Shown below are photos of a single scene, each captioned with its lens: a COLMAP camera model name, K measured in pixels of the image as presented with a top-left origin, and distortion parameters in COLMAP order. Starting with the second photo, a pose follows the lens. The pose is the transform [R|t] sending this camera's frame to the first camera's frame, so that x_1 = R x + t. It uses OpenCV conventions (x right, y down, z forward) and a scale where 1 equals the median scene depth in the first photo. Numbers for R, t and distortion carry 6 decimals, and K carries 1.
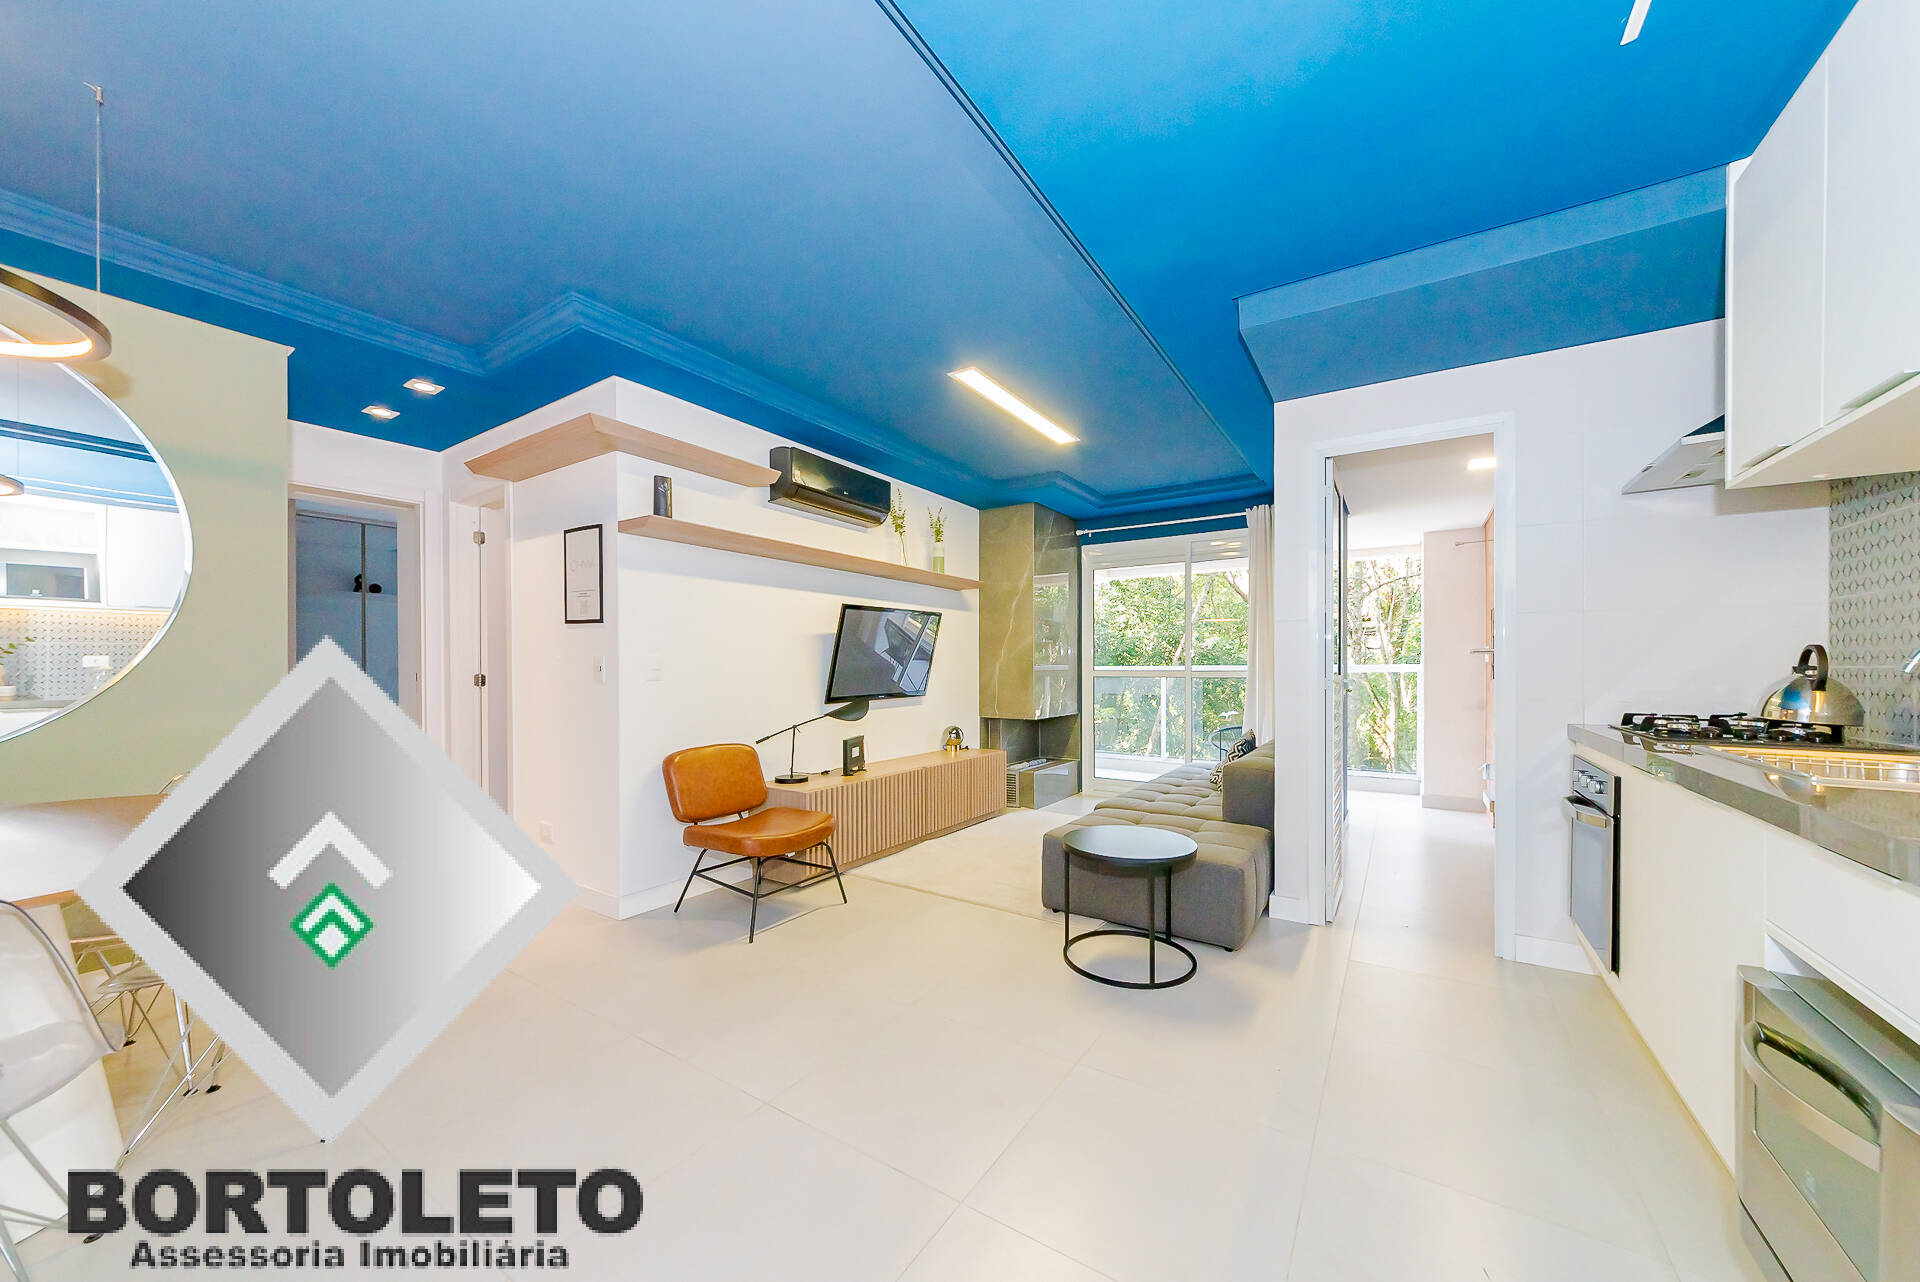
lens RADIAL K [[682.4, 0, 966.1], [0, 682.4, 671.7], [0, 0, 1]] dist [0.001052, -0.000039]
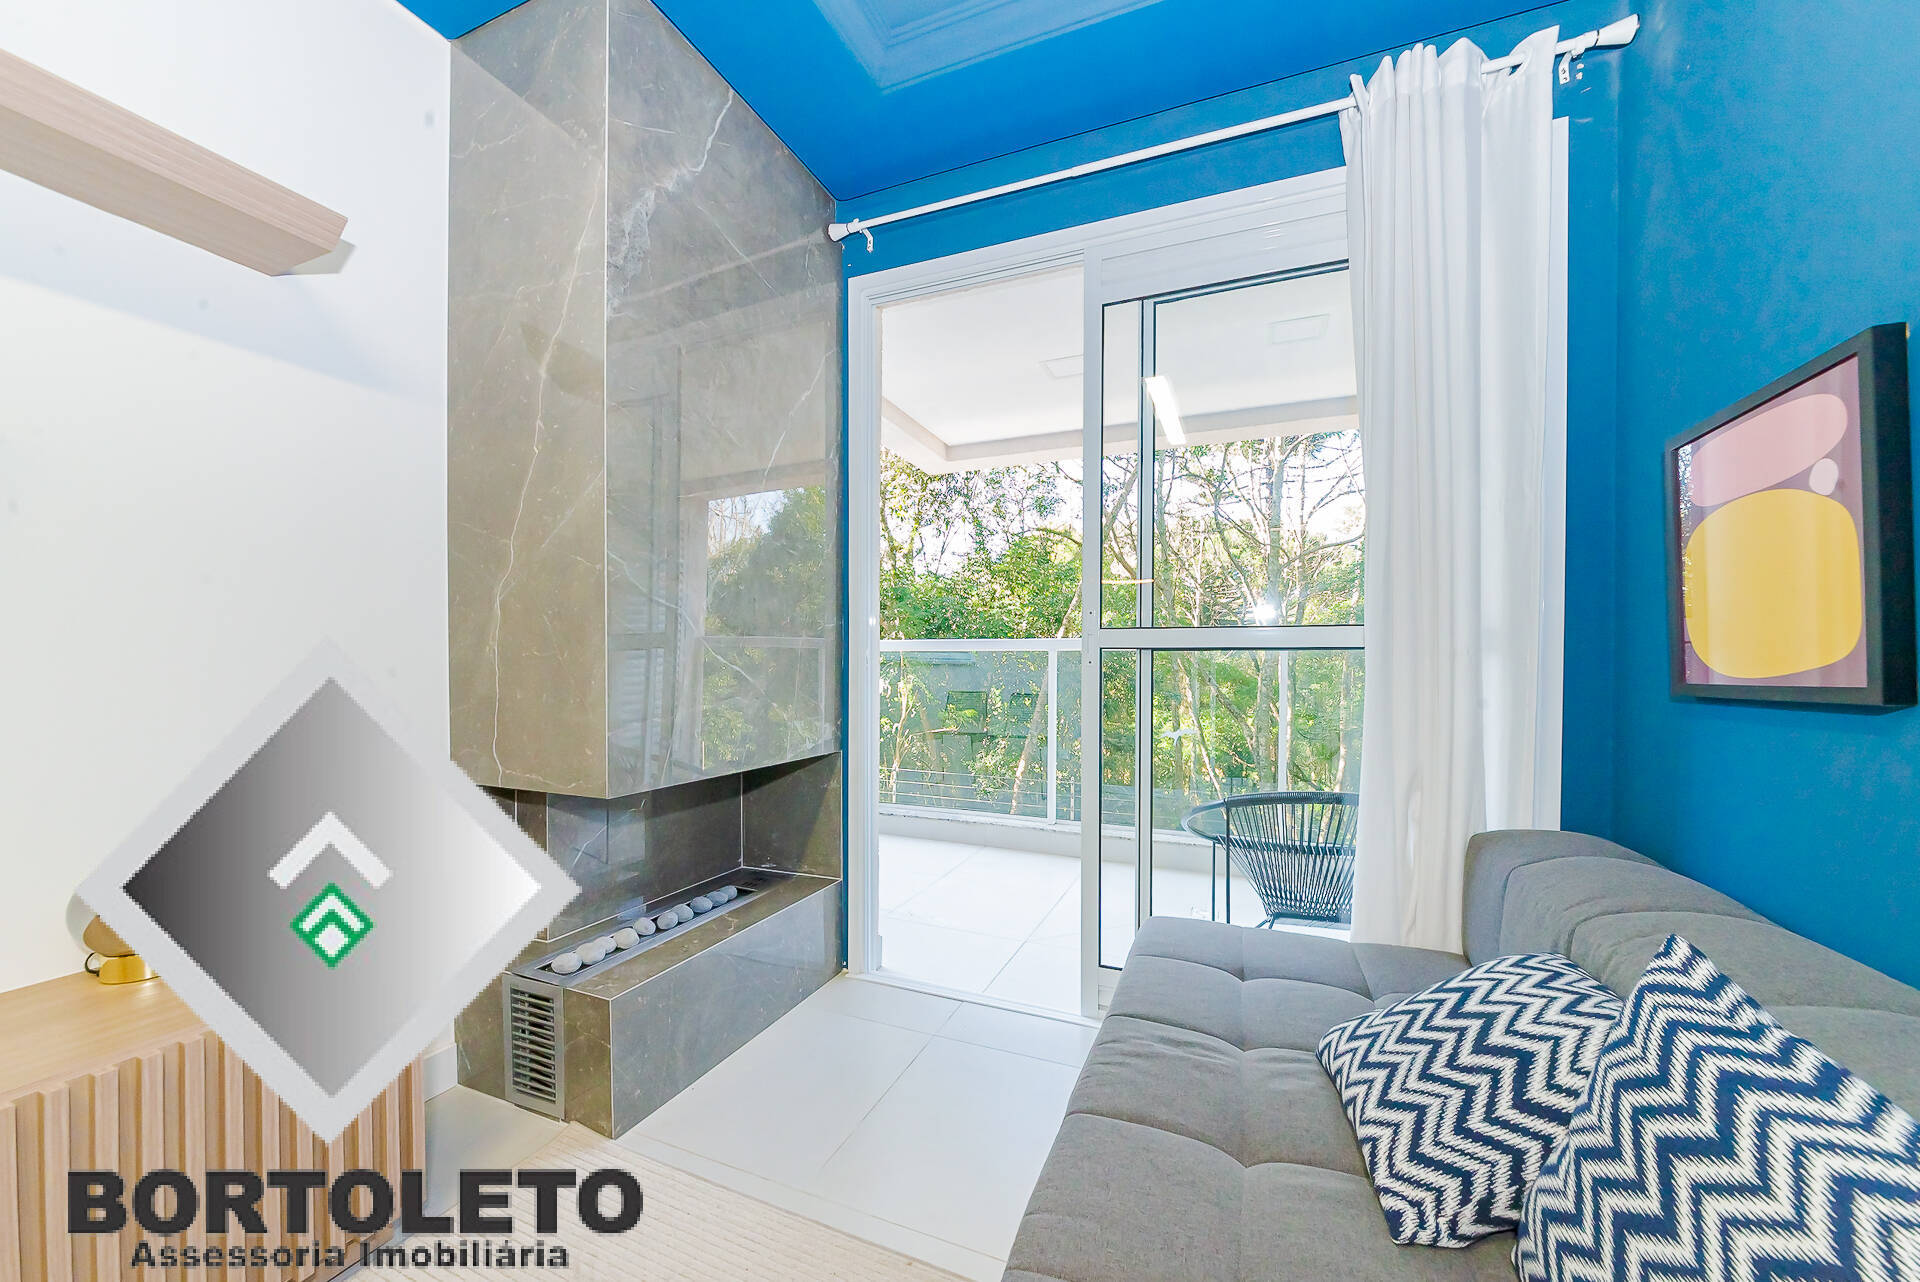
lens RADIAL K [[707.0, 0, 970.3], [0, 707.0, 667.8], [0, 0, 1]] dist [-0.000507, -0.000052]
pose [[0.981589, 0.005943, 0.190912, 0.236916], [-0.006626, 0.999974, 0.002942, 0.024267], [-0.190890, -0.004153, 0.981603, 0.921361]]
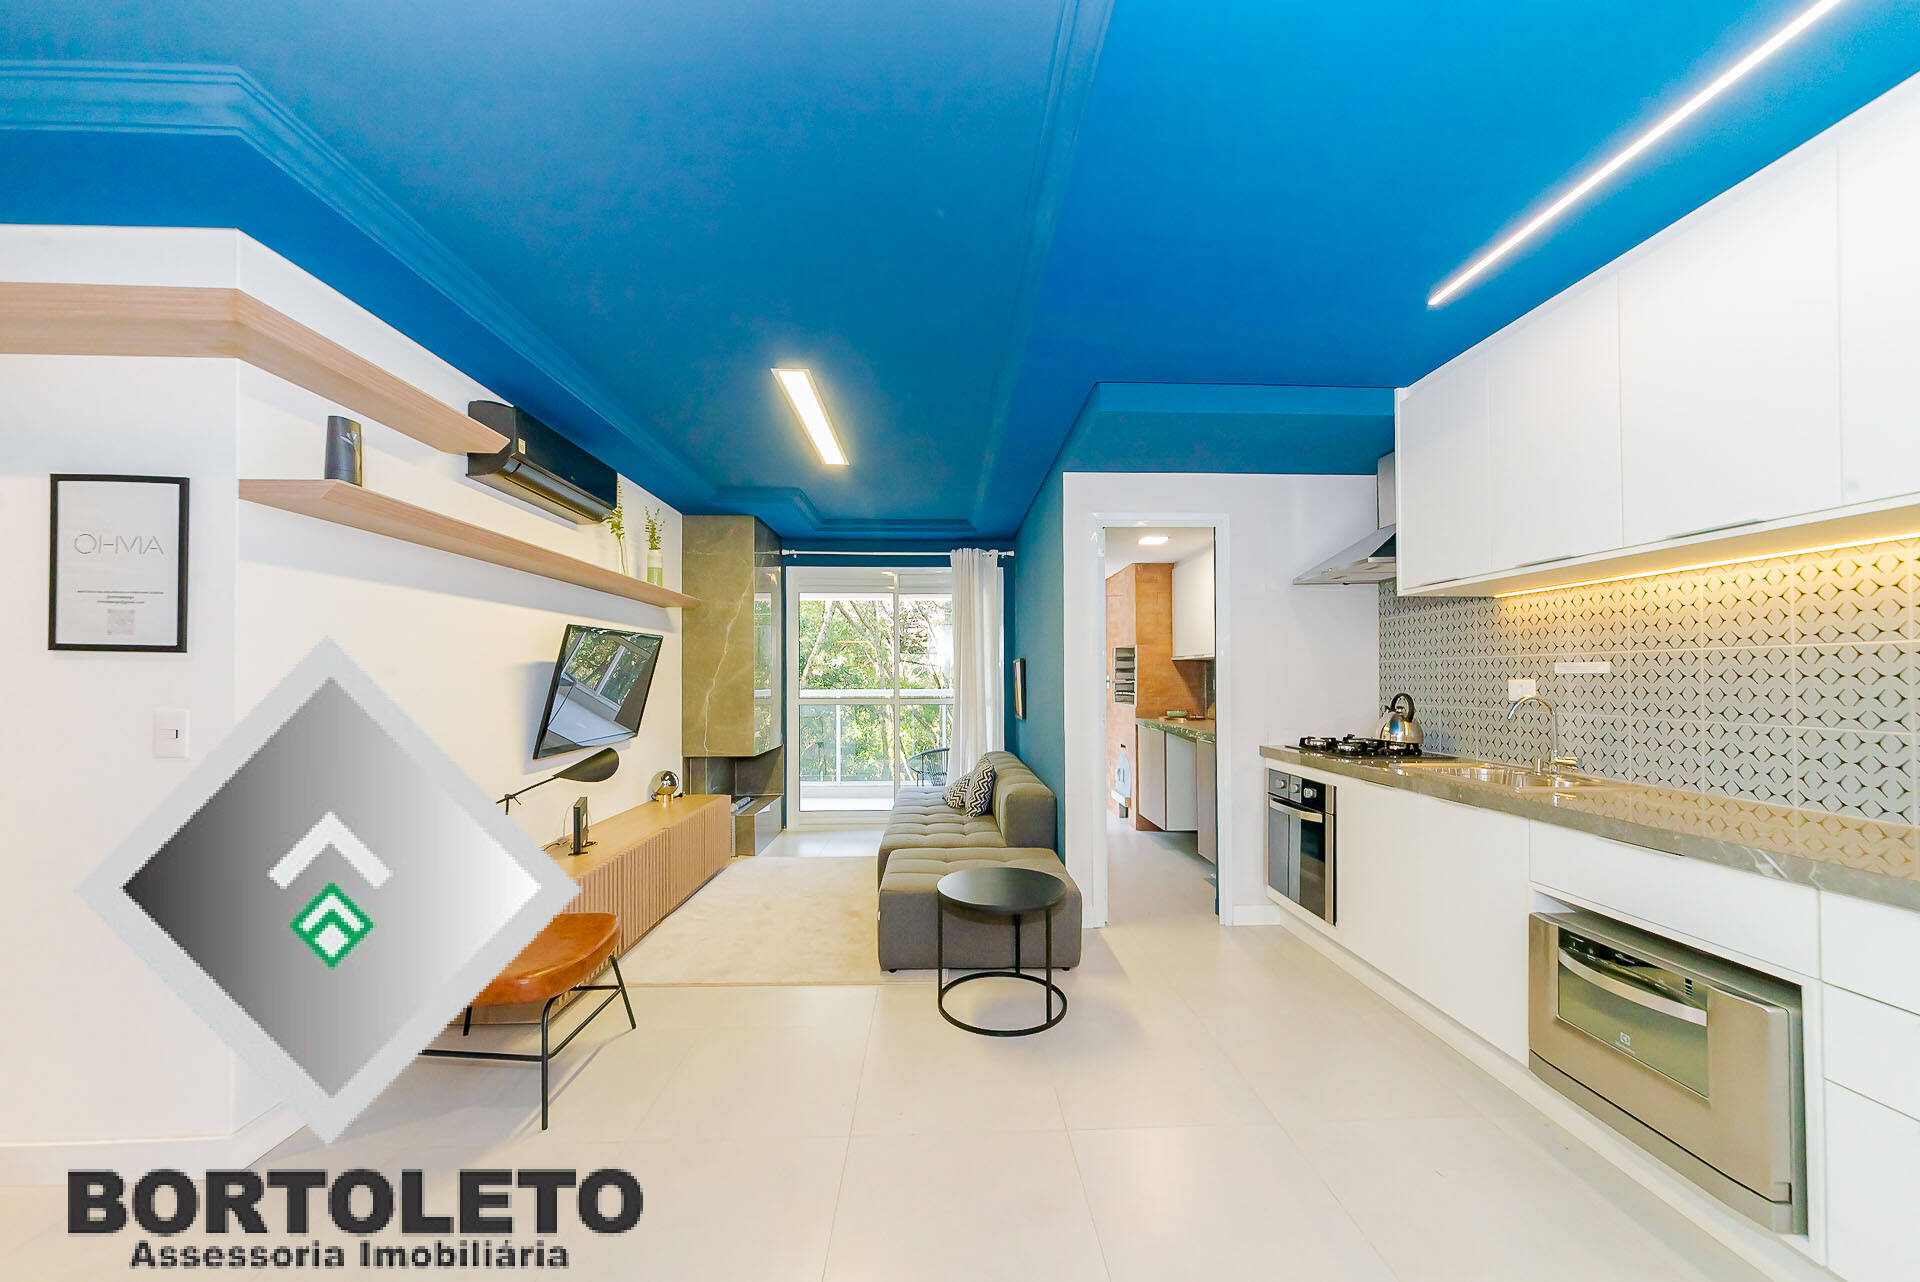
lens RADIAL K [[682.4, 0, 966.1], [0, 682.4, 671.7], [0, 0, 1]] dist [0.001052, -0.000039]
pose [[0.817922, 0.004776, 0.575310, -0.248773], [0.005315, 0.999860, -0.015858, -0.033064], [-0.575305, 0.016028, 0.817782, 0.128917]]
